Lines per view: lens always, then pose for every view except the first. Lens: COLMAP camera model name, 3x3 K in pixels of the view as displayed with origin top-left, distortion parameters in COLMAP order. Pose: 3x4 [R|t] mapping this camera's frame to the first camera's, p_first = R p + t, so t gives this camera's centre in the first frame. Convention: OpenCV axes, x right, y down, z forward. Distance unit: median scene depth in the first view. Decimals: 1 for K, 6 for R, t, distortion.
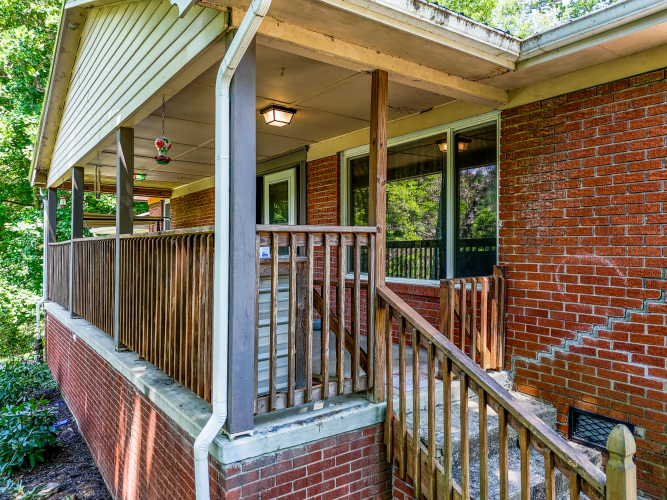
lens RADIAL K [[486.1, 0, 333.5], [0, 486.1, 250.0], [0, 0, 1]] dist [0.053008, 0.000235]
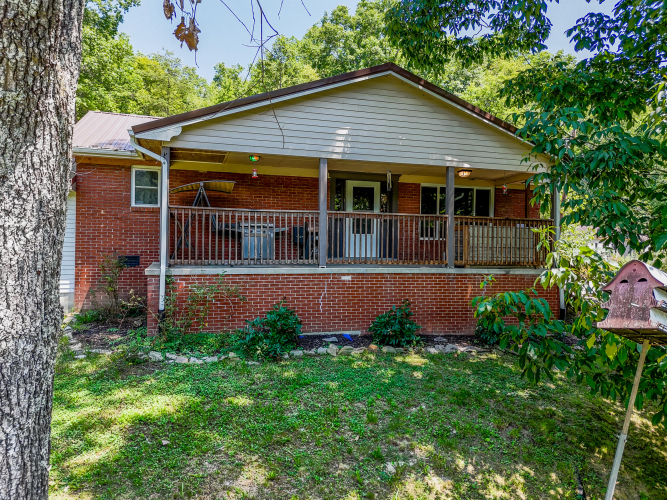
lens RADIAL K [[486.1, 0, 333.5], [0, 486.1, 250.0], [0, 0, 1]] dist [0.053008, 0.000235]
pose [[0.314762, -0.008432, 0.949133, -2.114423], [-0.004593, 0.999935, 0.010407, 0.080120], [-0.949160, -0.007635, 0.314703, 0.652187]]
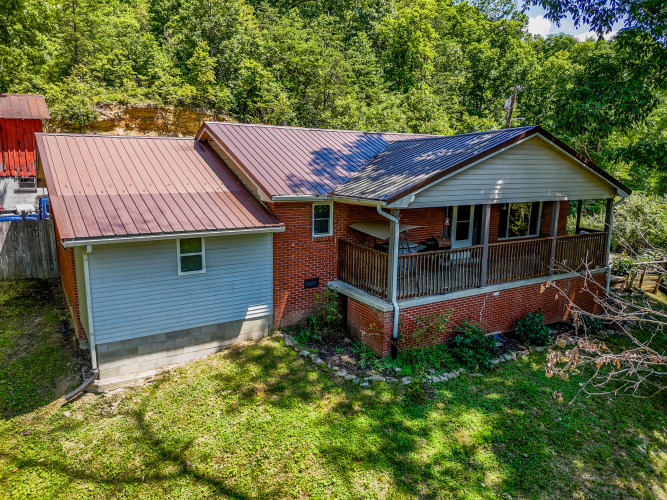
lens RADIAL K [[486.1, 0, 333.5], [0, 486.1, 250.0], [0, 0, 1]] dist [0.053008, 0.000235]
pose [[0.055599, -0.189091, 0.980384, -2.736206], [-0.009604, 0.981756, 0.189900, -0.453219], [-0.998407, -0.019974, 0.052769, 1.844448]]
